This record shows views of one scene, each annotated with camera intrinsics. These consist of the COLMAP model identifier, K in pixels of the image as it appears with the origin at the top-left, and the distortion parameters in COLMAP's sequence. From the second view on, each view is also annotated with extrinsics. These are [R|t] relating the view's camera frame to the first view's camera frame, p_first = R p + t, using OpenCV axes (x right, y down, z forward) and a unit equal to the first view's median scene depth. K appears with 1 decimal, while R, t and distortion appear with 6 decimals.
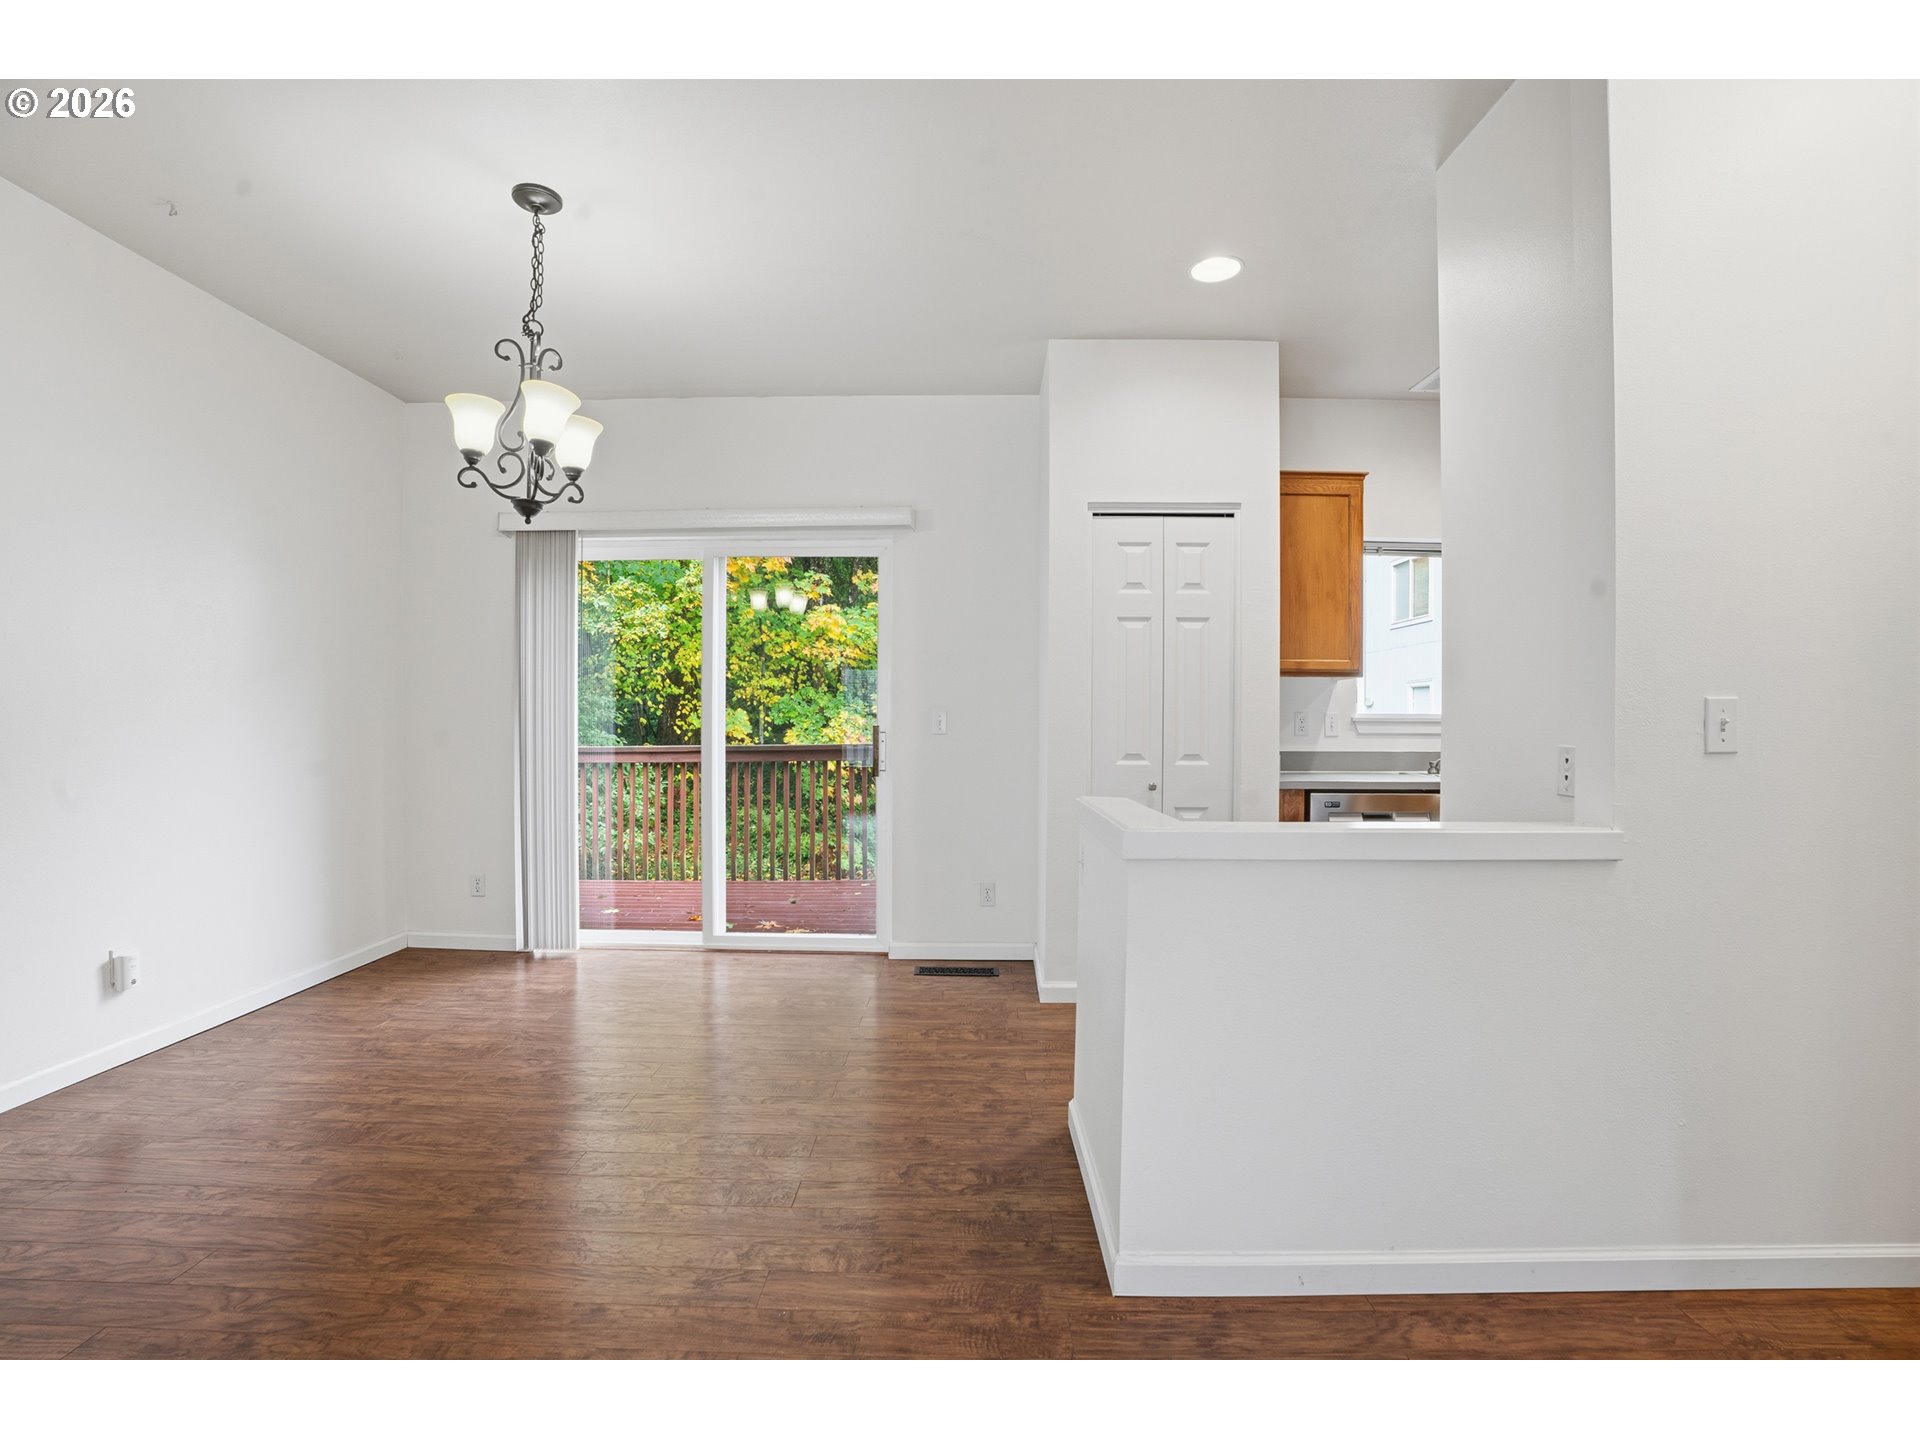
lens RADIAL K [[884.7, 0, 968.1], [0, 884.7, 719.6], [0, 0, 1]] dist [-0.088819, 0.022577]
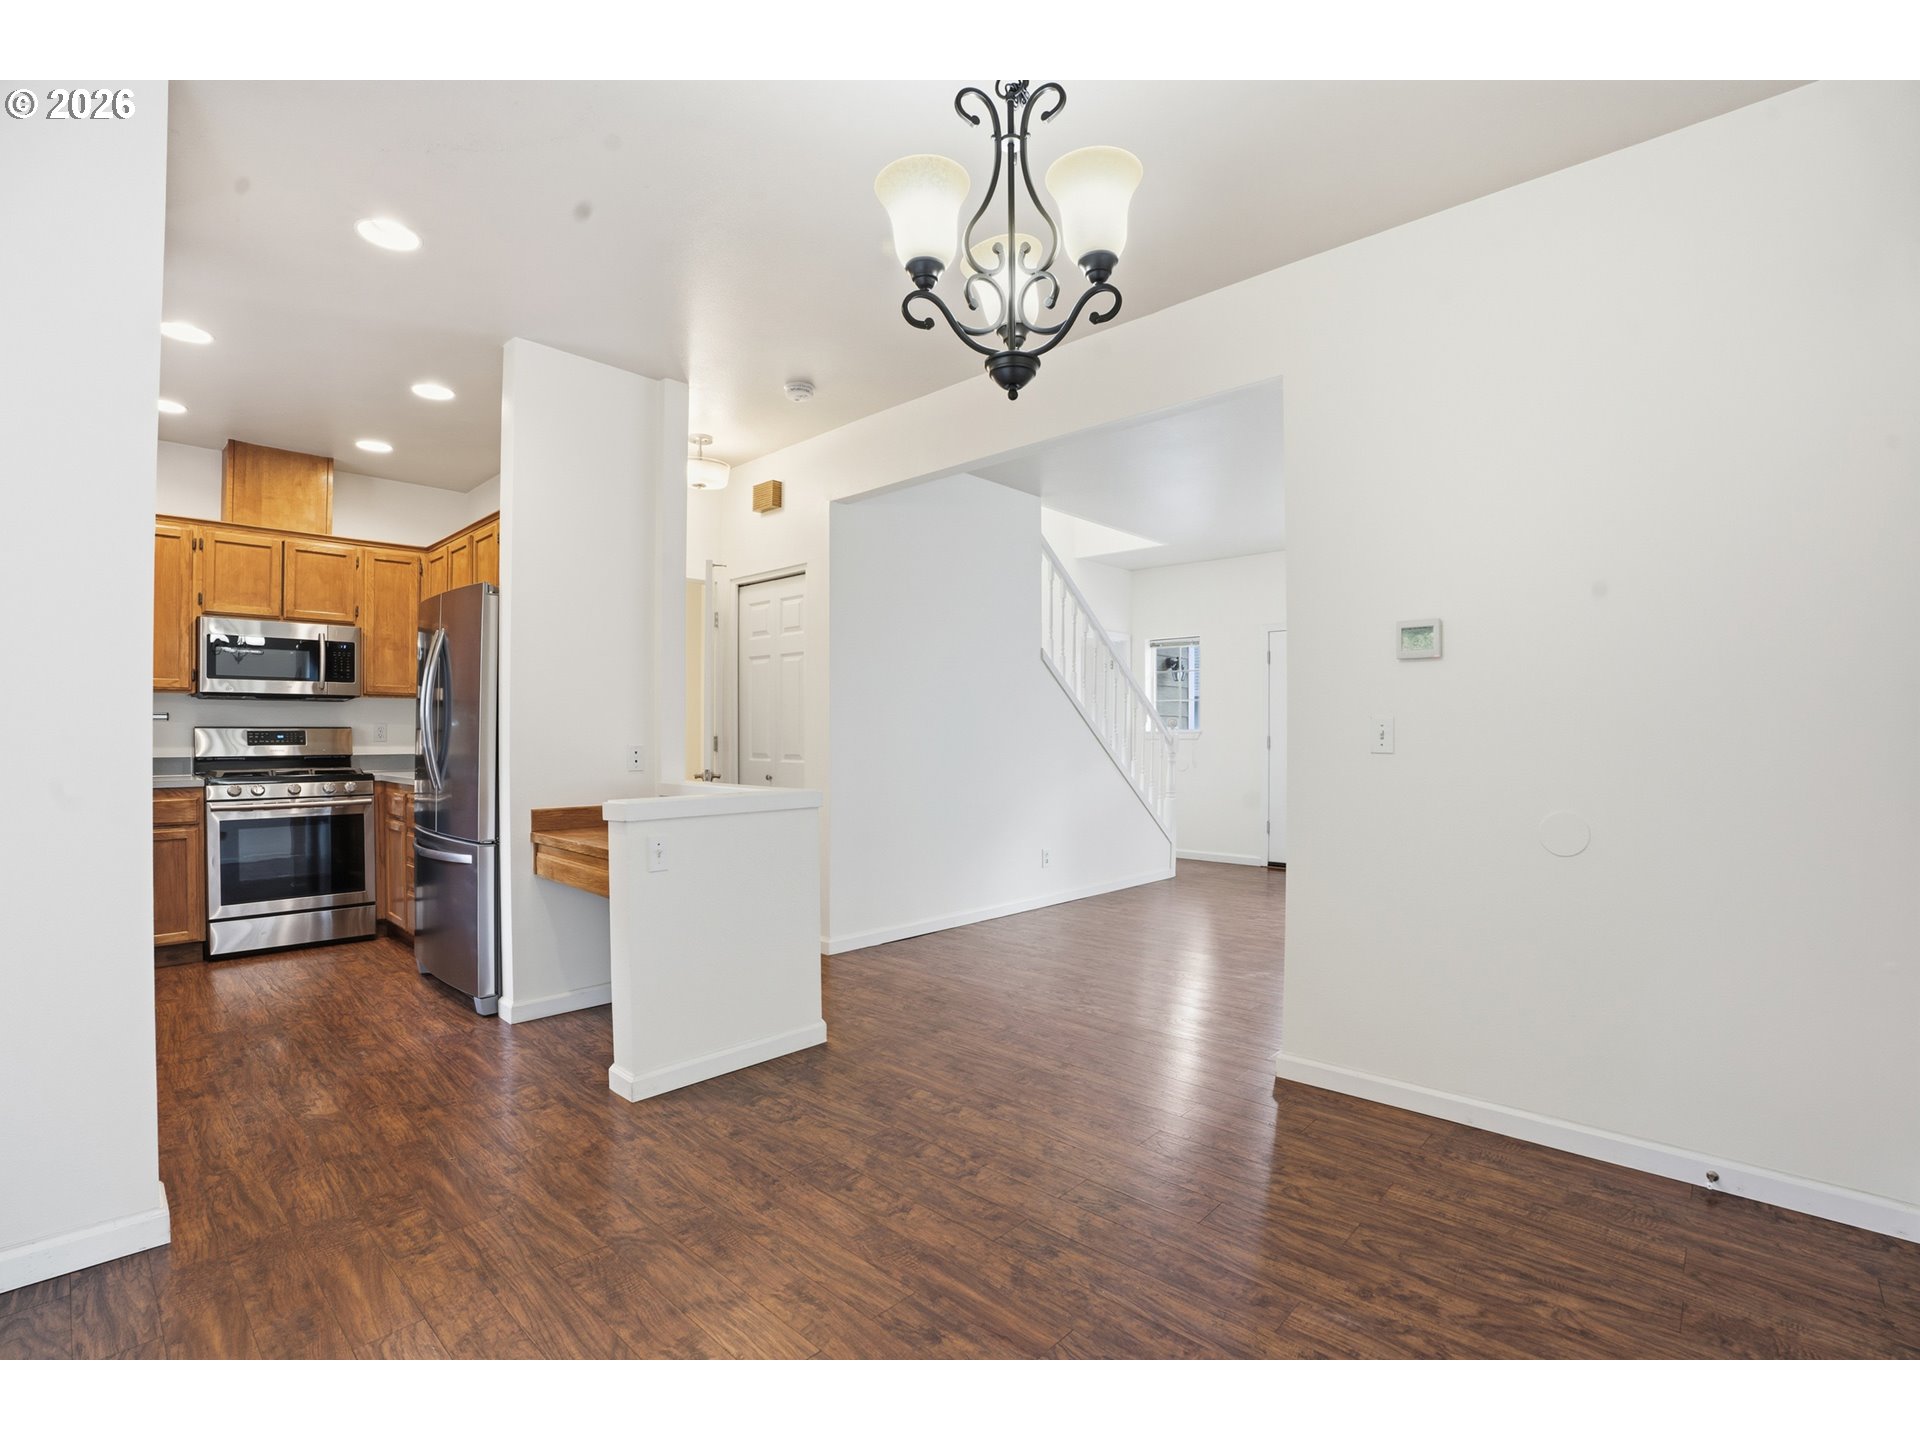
lens RADIAL K [[871.8, 0, 959.1], [0, 871.8, 735.7], [0, 0, 1]] dist [-0.045409, 0.000286]
pose [[-0.731792, -0.009478, 0.681462, -0.729728], [-0.007904, 0.999954, 0.005420, -0.003507], [-0.681482, -0.001420, -0.731834, 1.202798]]
